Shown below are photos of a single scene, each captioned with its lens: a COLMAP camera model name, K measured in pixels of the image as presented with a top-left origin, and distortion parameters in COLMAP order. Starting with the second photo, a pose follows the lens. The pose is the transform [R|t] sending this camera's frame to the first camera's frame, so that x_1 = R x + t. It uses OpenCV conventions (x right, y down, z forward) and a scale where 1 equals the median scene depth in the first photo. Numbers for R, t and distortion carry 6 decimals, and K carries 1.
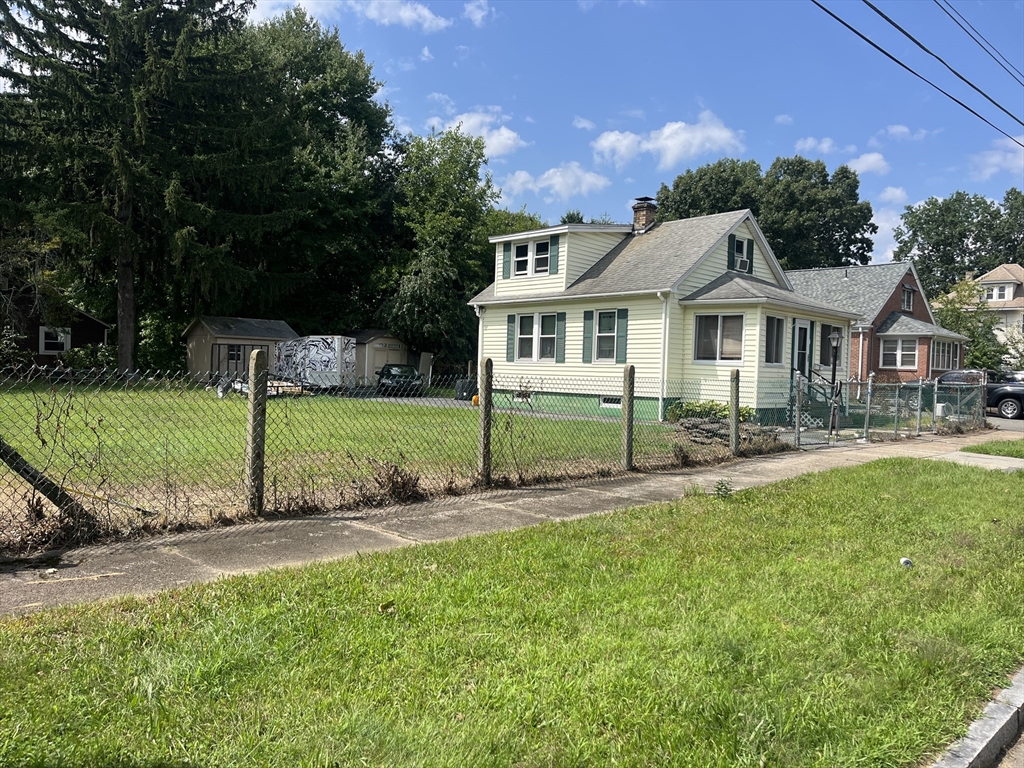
lens RADIAL K [[779.5, 0, 513.5], [0, 779.5, 389.2], [0, 0, 1]] dist [0.029933, -0.016477]
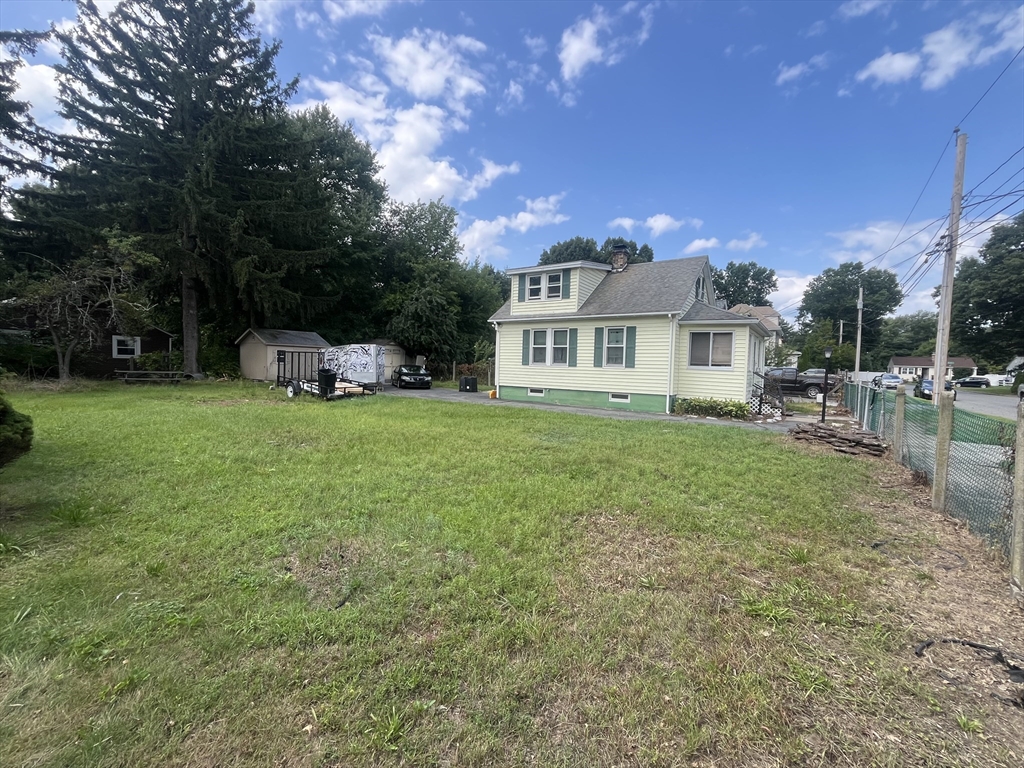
lens RADIAL K [[447.0, 0, 509.6], [0, 447.0, 378.9], [0, 0, 1]] dist [-0.003472, 0.000774]
pose [[0.981520, -0.011040, 0.191041, -0.164300], [0.008238, 0.999847, 0.015456, -0.022871], [-0.191182, -0.013596, 0.981460, 0.250701]]
